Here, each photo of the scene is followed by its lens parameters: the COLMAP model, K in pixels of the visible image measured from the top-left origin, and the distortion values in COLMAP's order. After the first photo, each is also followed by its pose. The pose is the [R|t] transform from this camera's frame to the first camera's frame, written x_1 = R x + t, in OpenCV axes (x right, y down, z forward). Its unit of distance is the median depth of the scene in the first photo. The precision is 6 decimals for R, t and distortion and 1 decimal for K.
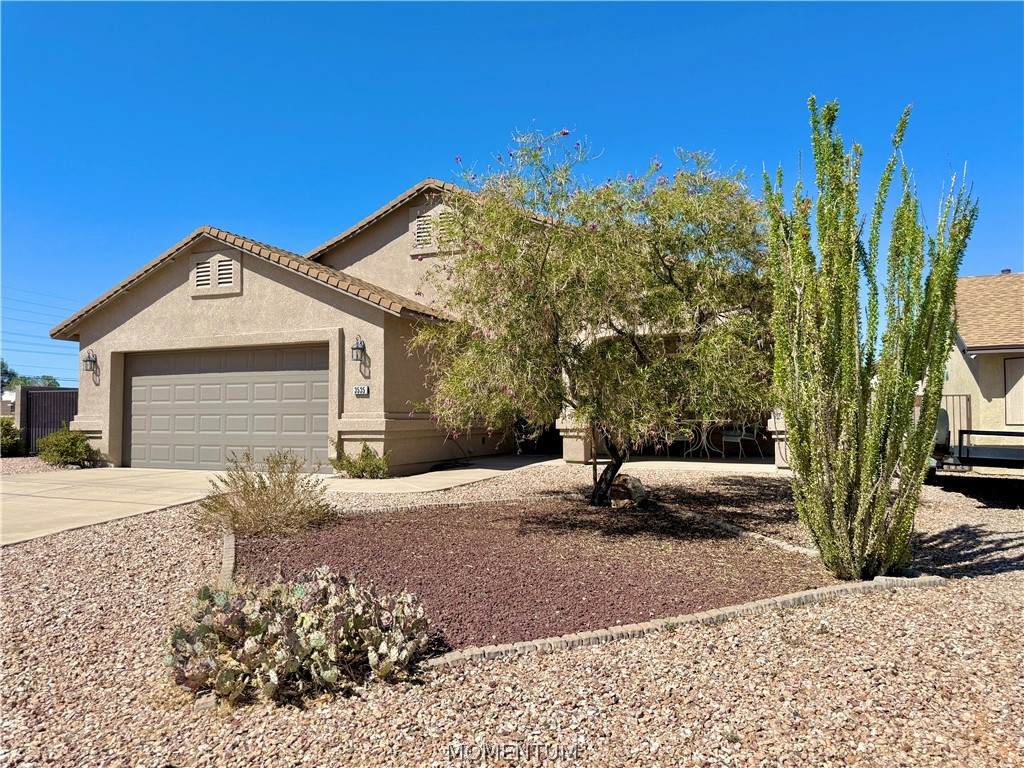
lens RADIAL K [[711.7, 0, 514.7], [0, 711.7, 386.5], [0, 0, 1]] dist [0.000849, -0.000515]
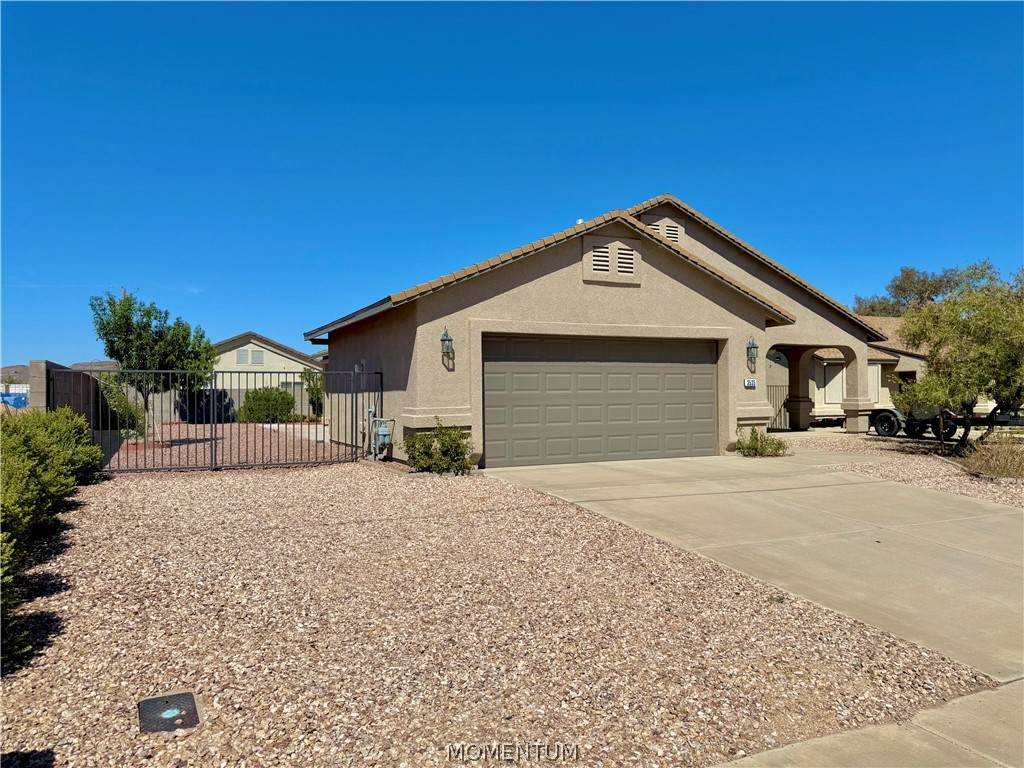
lens RADIAL K [[711.7, 0, 513.2], [0, 711.7, 383.6], [0, 0, 1]] dist [0.000849, -0.000515]
pose [[0.699176, 0.019172, 0.714693, -1.202246], [-0.013464, 0.999816, -0.013648, 0.025271], [-0.714823, -0.000080, 0.699306, 0.411596]]
